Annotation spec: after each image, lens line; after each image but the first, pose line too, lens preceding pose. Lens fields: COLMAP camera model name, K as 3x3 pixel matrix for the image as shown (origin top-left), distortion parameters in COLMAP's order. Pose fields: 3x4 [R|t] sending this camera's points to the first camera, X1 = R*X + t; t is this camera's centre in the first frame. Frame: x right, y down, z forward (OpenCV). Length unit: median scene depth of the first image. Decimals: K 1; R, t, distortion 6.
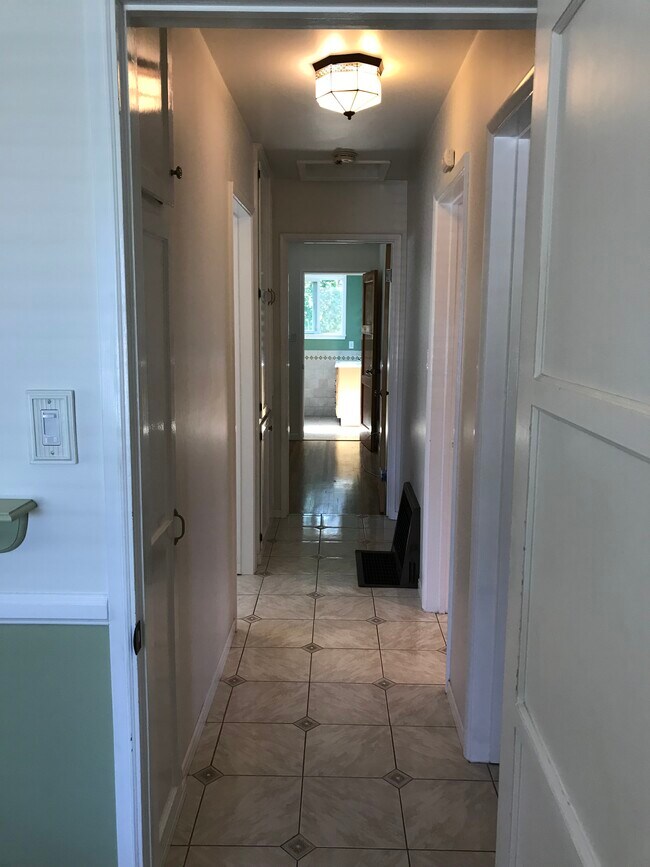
lens RADIAL K [[695.7, 0, 325.0], [0, 695.7, 433.5], [0, 0, 1]] dist [0.005717, 0.007633]
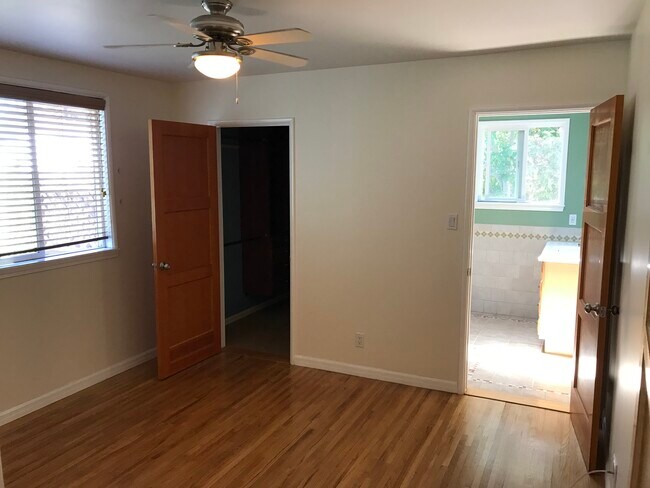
lens RADIAL K [[521.6, 0, 330.6], [0, 521.6, 243.2], [0, 0, 1]] dist [0.005717, 0.007633]
pose [[0.911725, 0.045201, -0.408307, 0.033453], [-0.052400, 0.998605, -0.006458, -0.092927], [0.407446, 0.027283, 0.912822, 0.454408]]
